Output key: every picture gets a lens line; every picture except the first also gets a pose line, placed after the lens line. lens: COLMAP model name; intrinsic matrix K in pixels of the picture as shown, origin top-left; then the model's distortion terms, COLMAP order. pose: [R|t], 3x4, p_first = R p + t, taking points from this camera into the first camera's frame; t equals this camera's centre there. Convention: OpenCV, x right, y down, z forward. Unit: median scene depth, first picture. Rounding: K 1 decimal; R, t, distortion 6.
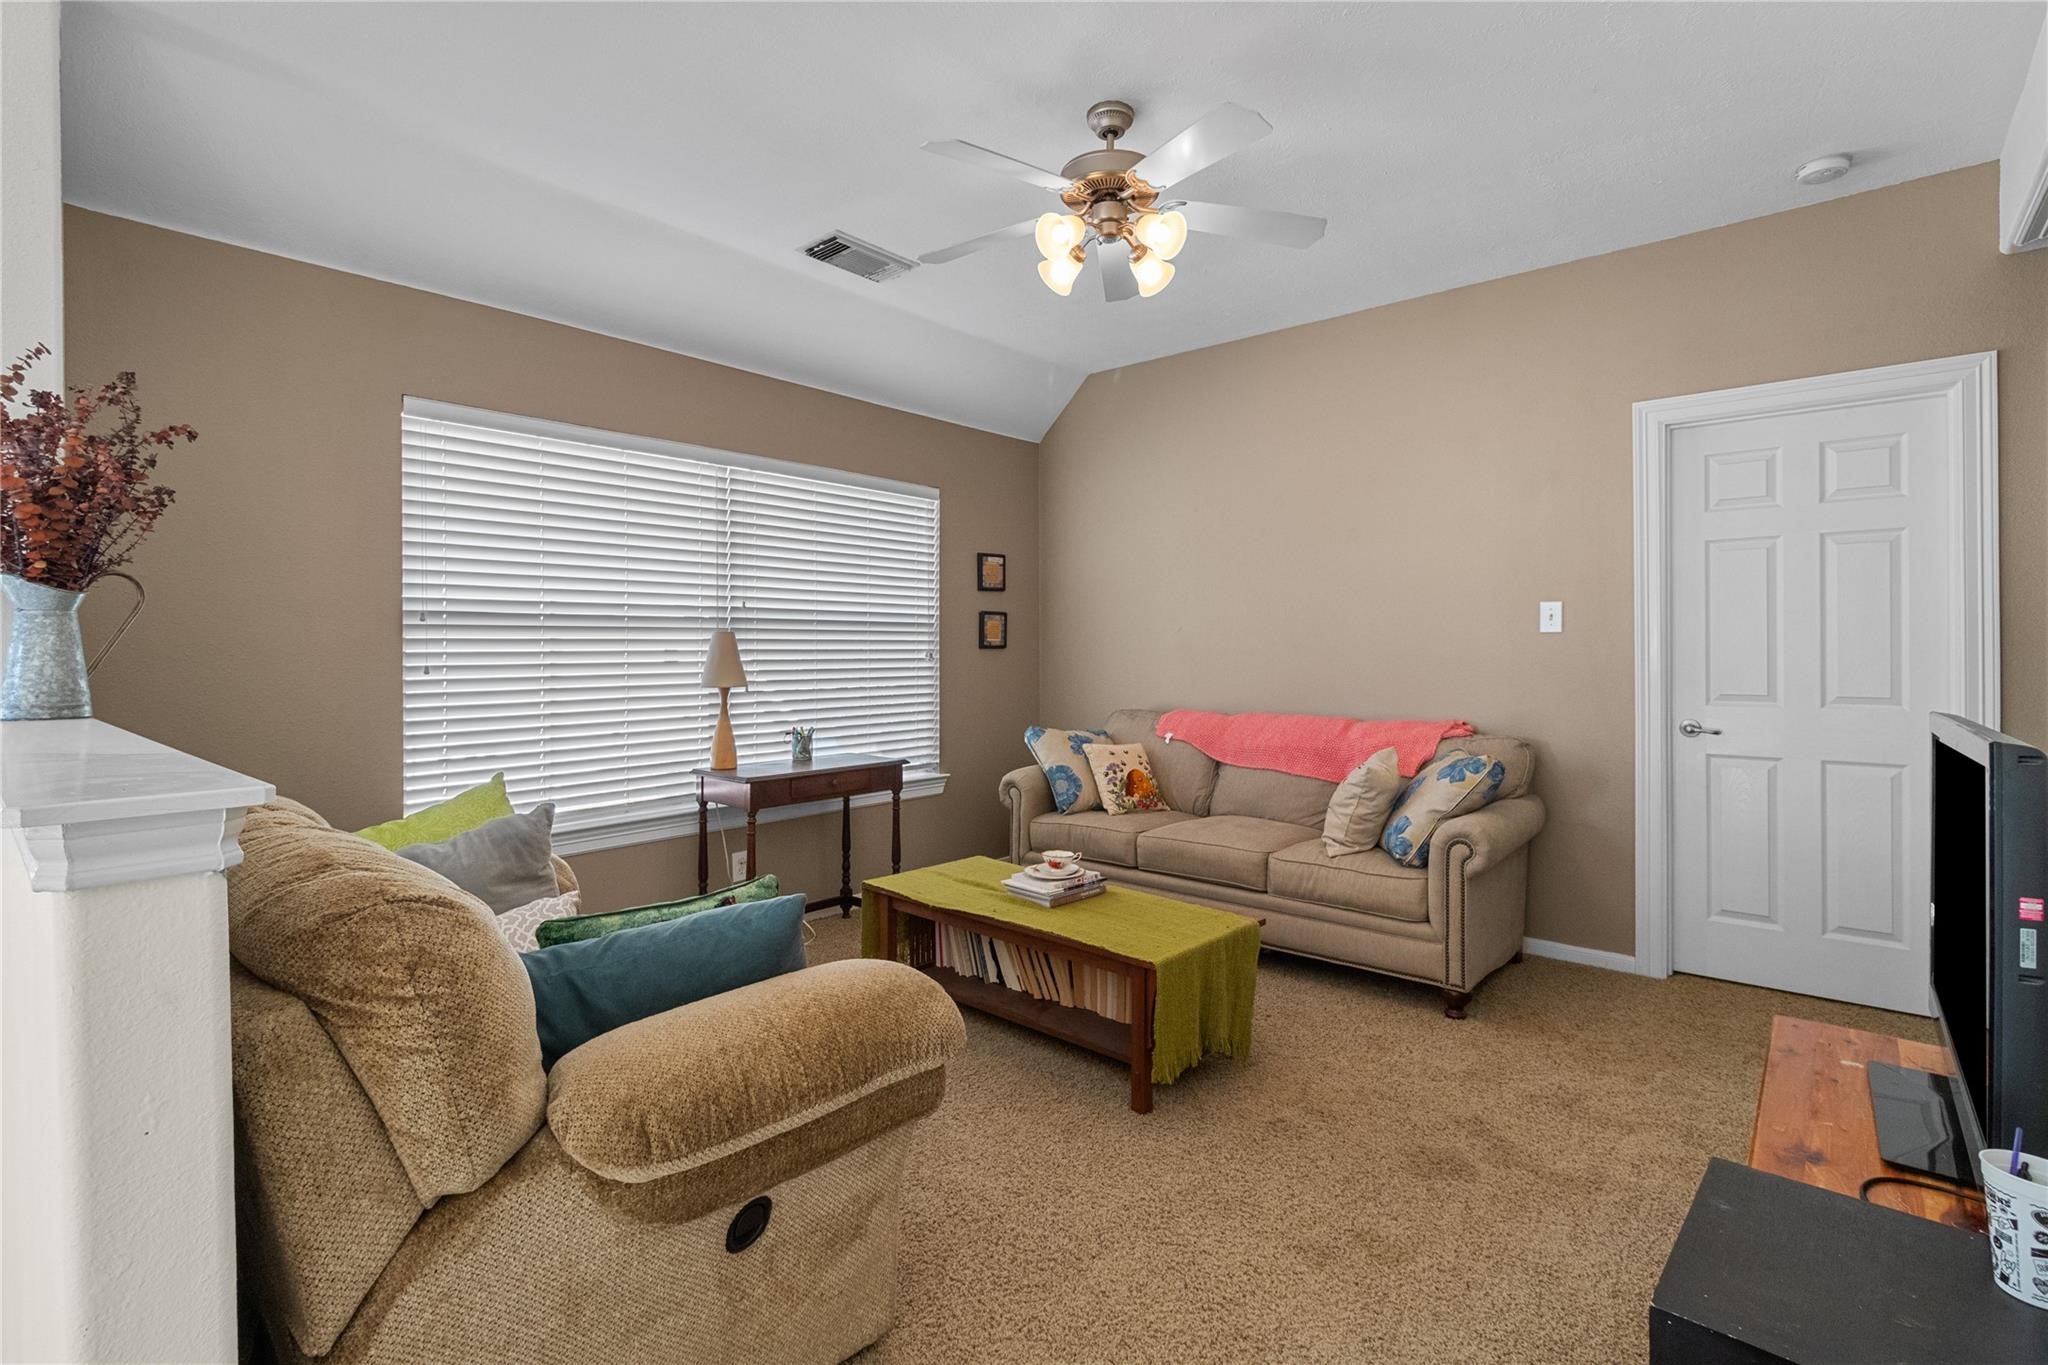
lens RADIAL K [[964.7, 0, 1017.0], [0, 964.7, 647.0], [0, 0, 1]] dist [-0.002045, -0.000115]
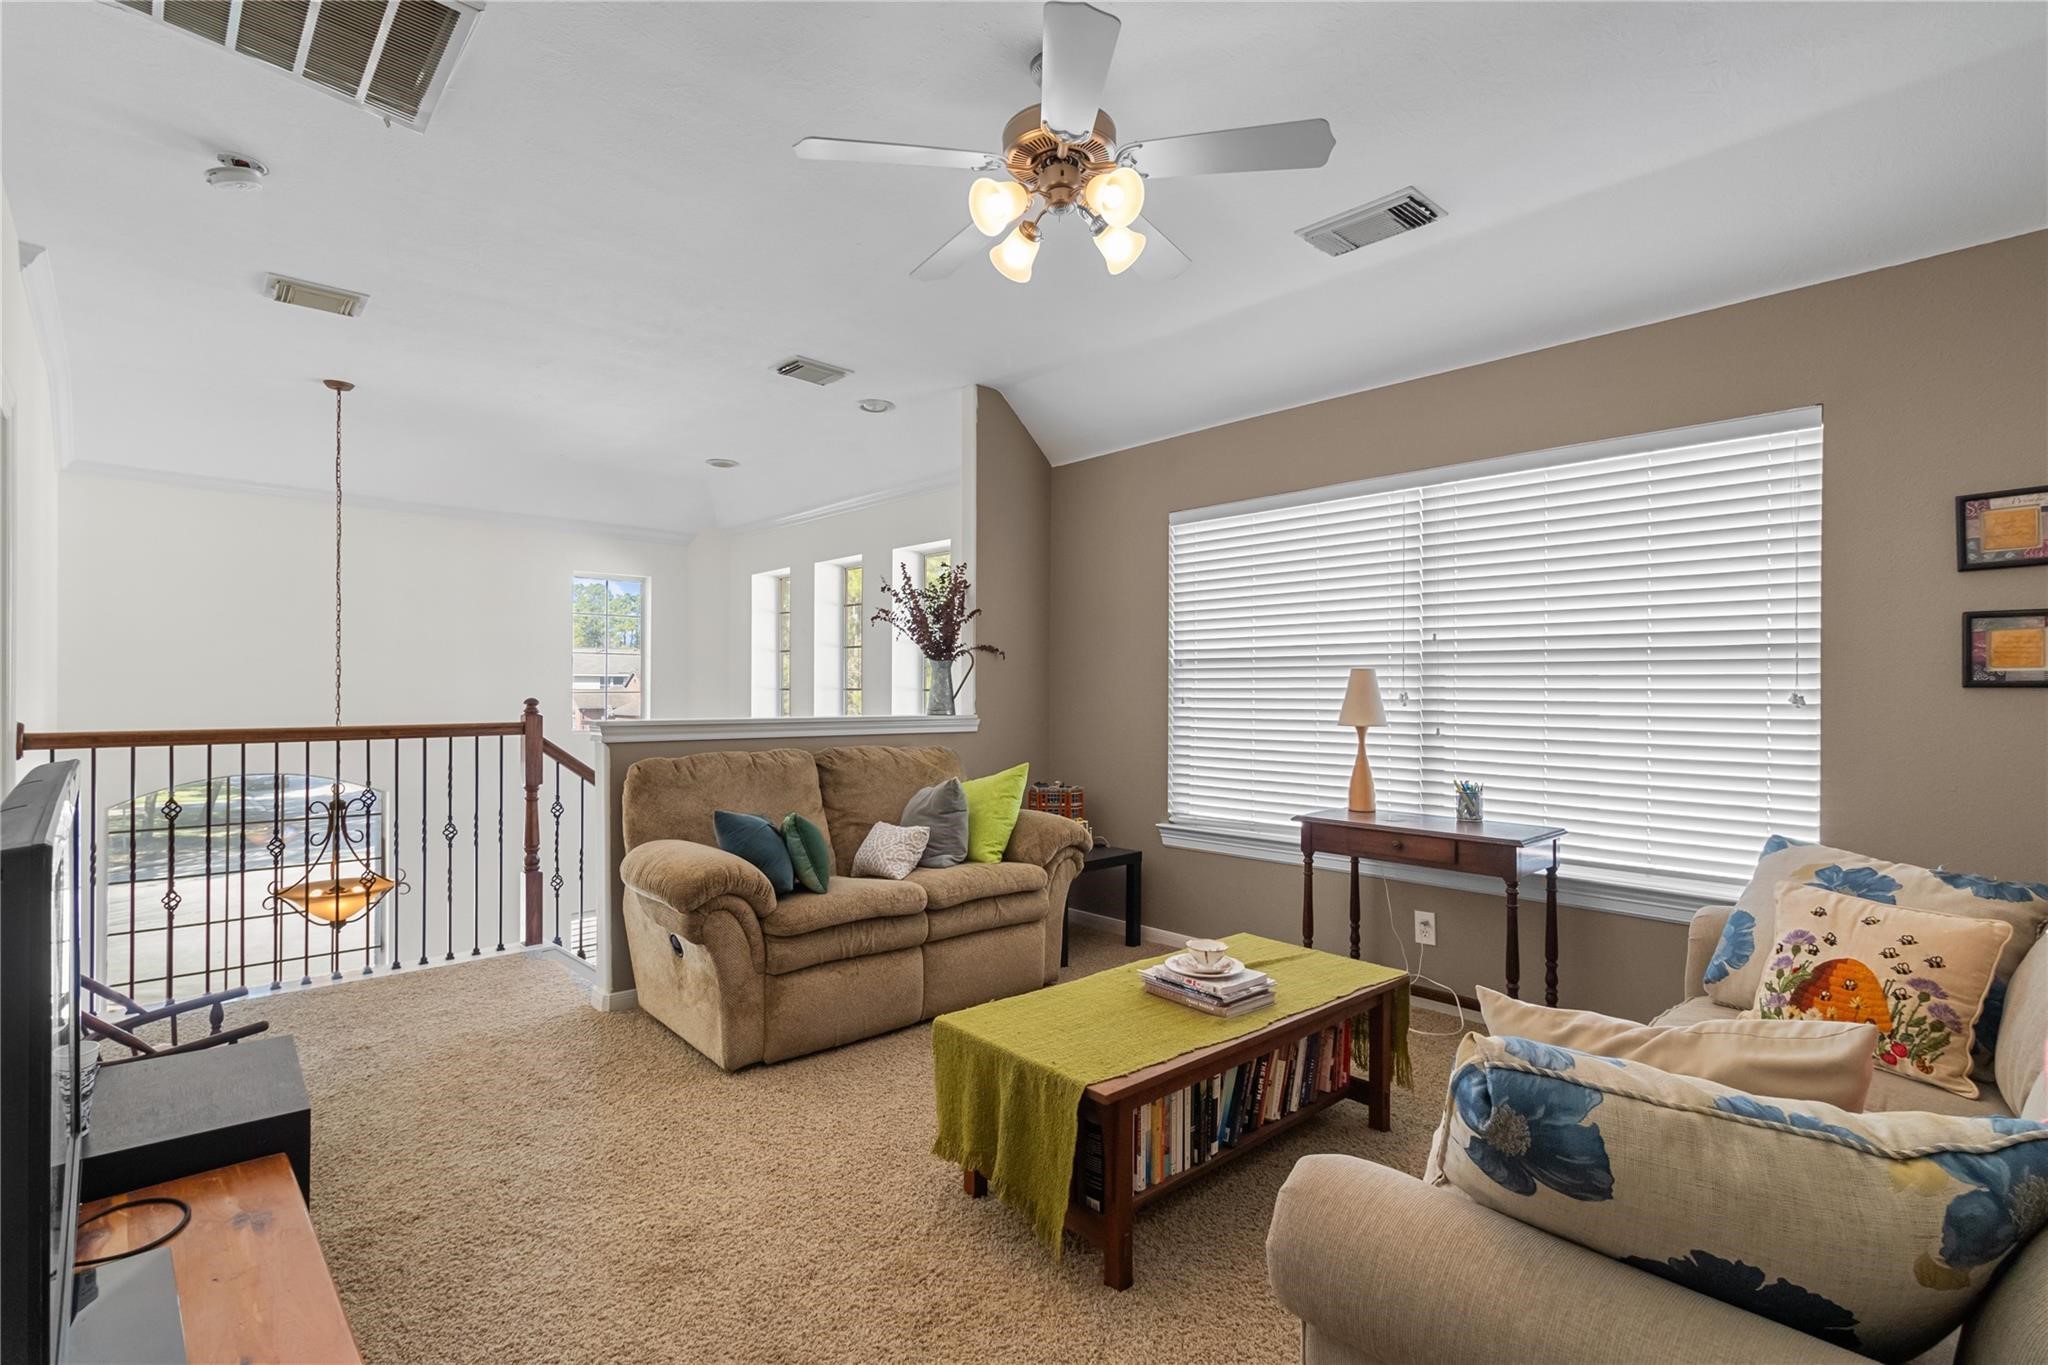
lens RADIAL K [[964.7, 0, 1023.1], [0, 964.7, 686.0], [0, 0, 1]] dist [-0.002045, -0.000115]
pose [[-0.115304, 0.000639, -0.993330, 0.689820], [0.000824, 1.000000, 0.000547, 0.000475], [0.993330, -0.000756, -0.115305, 0.771076]]
